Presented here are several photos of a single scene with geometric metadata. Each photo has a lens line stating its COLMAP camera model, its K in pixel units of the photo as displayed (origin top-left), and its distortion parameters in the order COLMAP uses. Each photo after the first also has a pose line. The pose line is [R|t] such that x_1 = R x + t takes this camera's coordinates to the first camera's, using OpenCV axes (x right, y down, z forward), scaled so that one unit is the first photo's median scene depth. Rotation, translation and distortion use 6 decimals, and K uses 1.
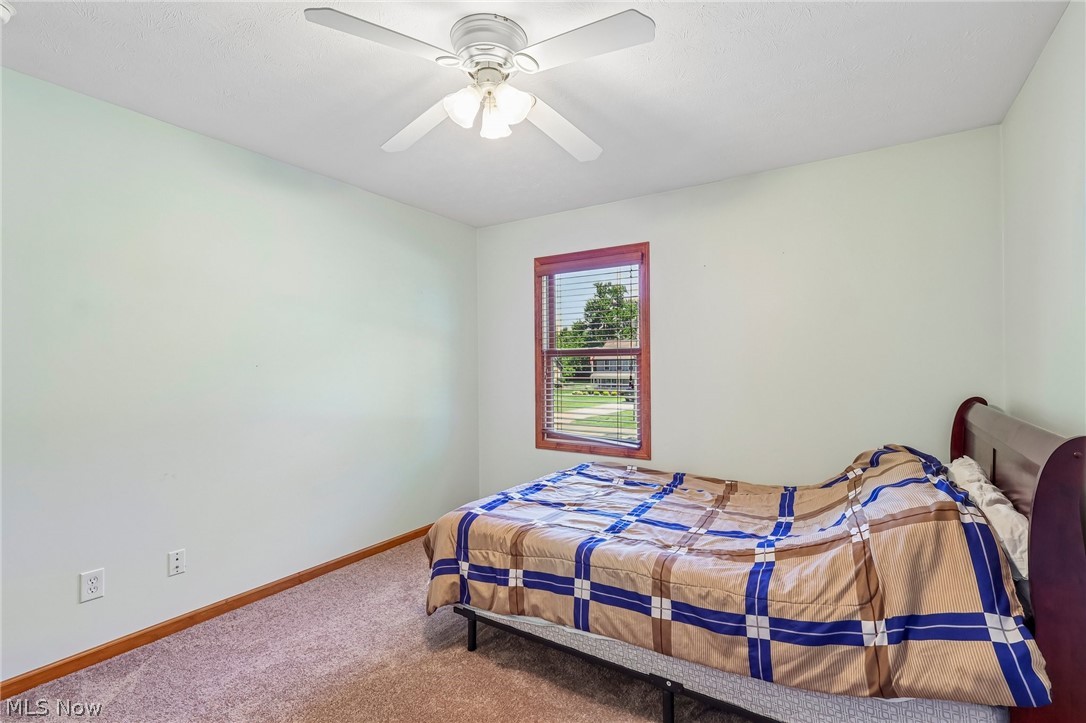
lens RADIAL K [[508.7, 0, 543.0], [0, 508.7, 361.5], [0, 0, 1]] dist [0.000620, 0.000827]
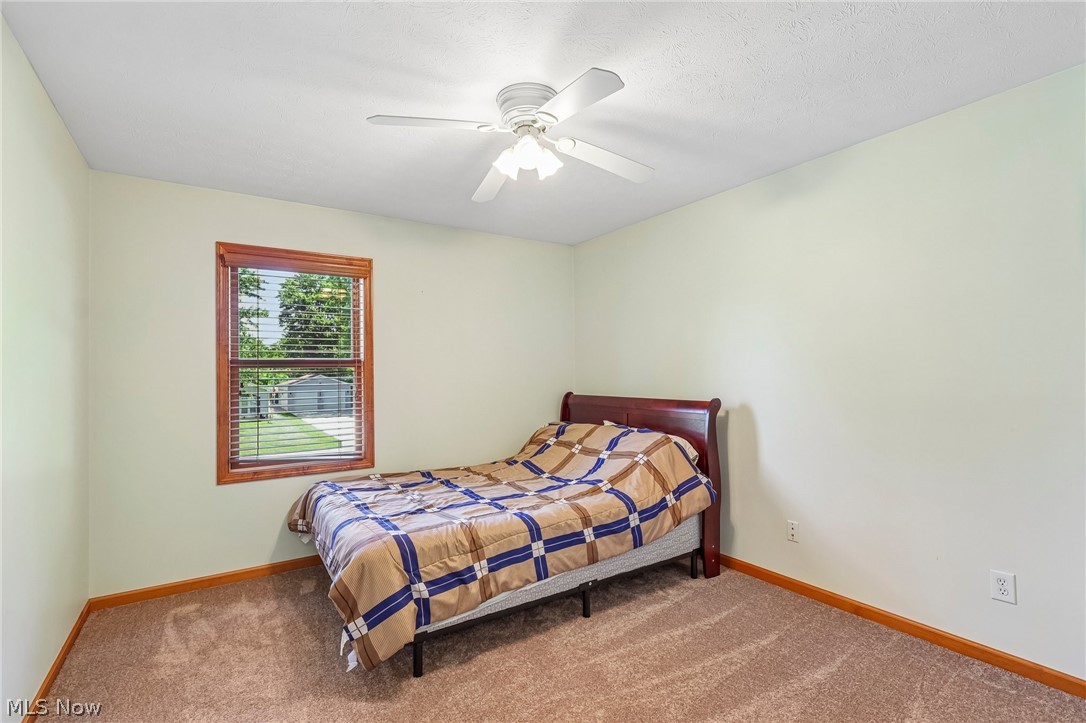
lens RADIAL K [[508.7, 0, 543.0], [0, 508.7, 361.5], [0, 0, 1]] dist [0.000620, 0.000827]
pose [[0.385416, 0.021275, 0.922497, -1.019335], [0.005197, 0.999668, -0.025226, 0.007081], [-0.922728, 0.014517, 0.385178, 0.448114]]
